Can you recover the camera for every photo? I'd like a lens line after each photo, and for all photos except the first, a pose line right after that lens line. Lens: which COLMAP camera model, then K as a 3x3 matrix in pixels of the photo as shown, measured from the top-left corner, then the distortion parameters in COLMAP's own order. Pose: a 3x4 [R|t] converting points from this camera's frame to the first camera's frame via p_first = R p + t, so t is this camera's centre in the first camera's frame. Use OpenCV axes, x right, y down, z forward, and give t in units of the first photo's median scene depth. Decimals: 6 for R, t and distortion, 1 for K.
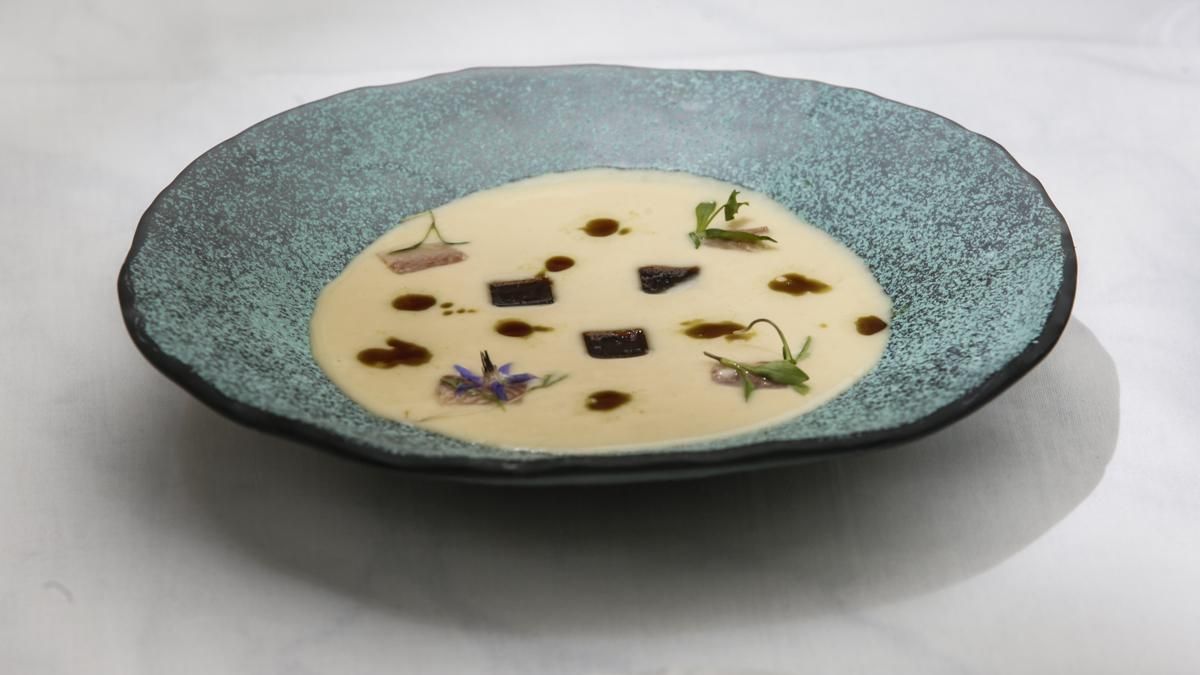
lens RADIAL K [[7417.8, 0, 600.2], [0, 7417.8, 337.2], [0, 0, 1]] dist [0.966279, 0.000000]
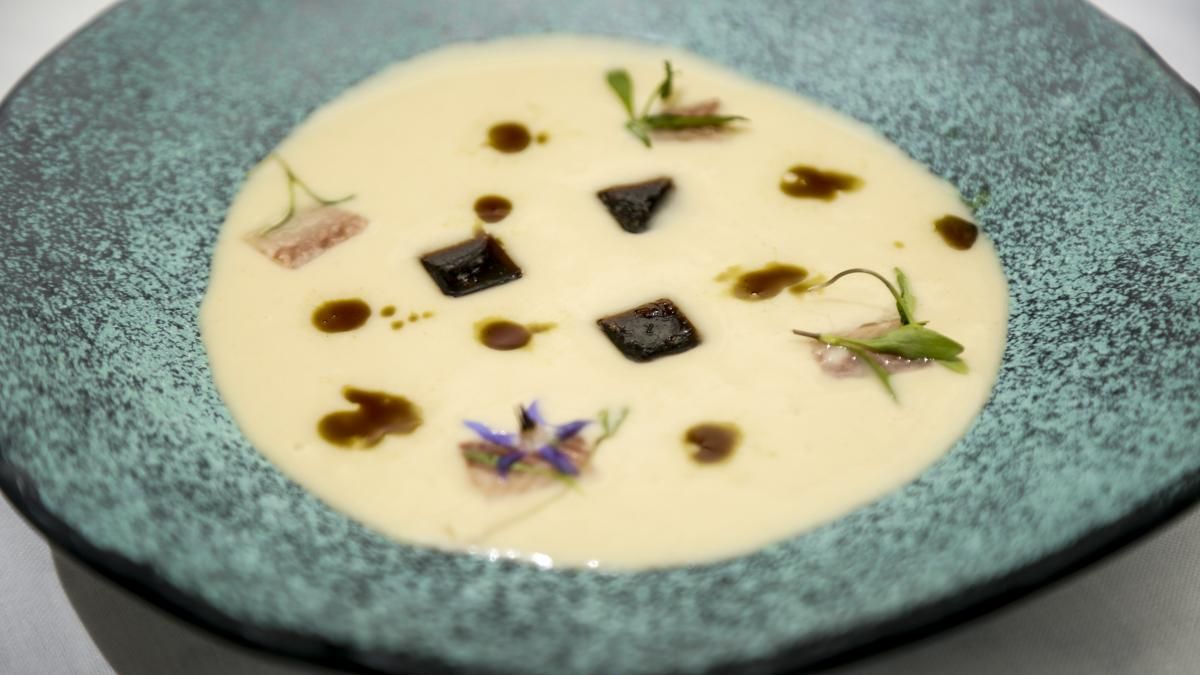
lens RADIAL K [[3074.3, 0, 599.6], [0, 3074.3, 338.8], [0, 0, 1]] dist [0.280051, 0.000000]
pose [[0.938337, -0.212342, 0.272827, -0.083532], [0.153188, 0.962821, 0.222504, -0.065162], [-0.309931, -0.166990, 0.935979, 0.710506]]
